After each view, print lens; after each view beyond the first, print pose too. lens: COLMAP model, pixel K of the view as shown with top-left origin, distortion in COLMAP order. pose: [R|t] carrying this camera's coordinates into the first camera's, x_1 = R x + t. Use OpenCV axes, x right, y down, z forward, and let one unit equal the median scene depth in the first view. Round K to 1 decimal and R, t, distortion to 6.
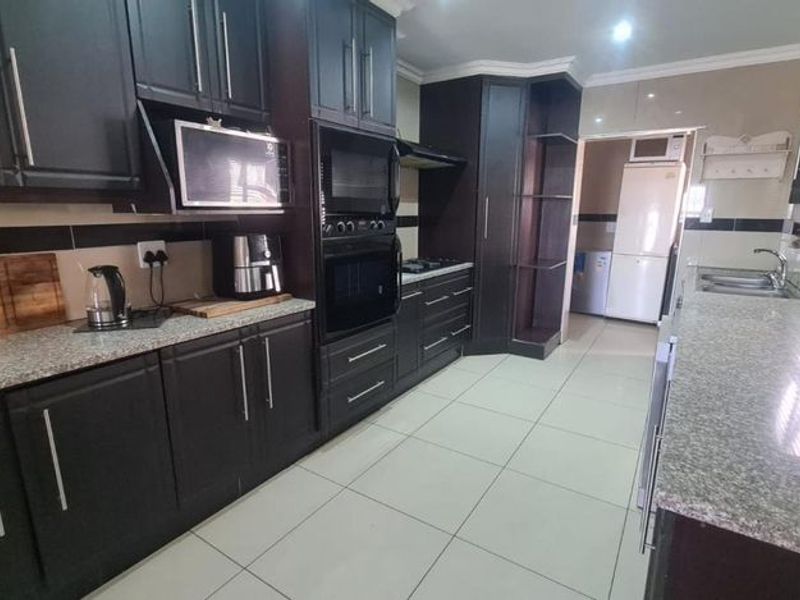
lens RADIAL K [[432.6, 0, 402.1], [0, 432.6, 299.7], [0, 0, 1]] dist [0.002521, 0.002144]
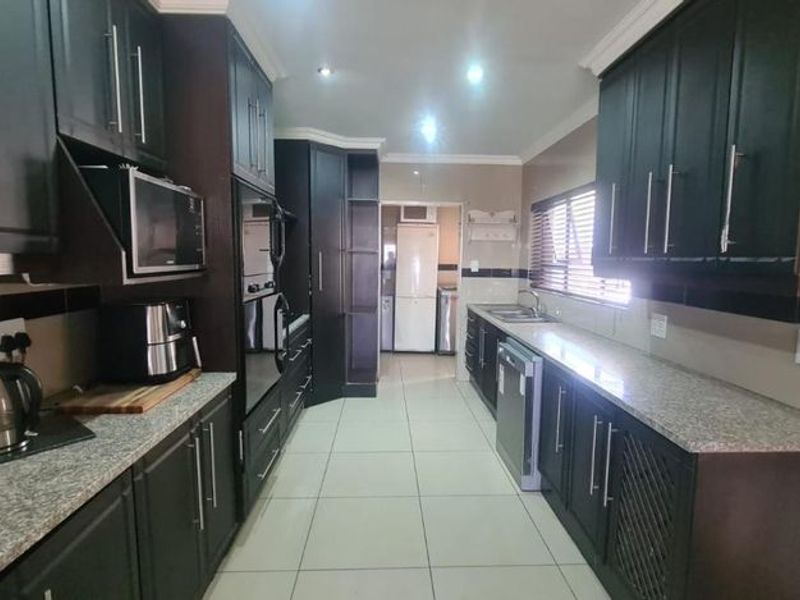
lens RADIAL K [[432.6, 0, 403.3], [0, 432.6, 300.5], [0, 0, 1]] dist [0.002521, 0.002144]
pose [[0.816460, -0.058096, 0.574472, -0.375715], [0.115929, 0.991159, -0.064527, -0.039820], [-0.565644, 0.119282, 0.815977, 0.052704]]
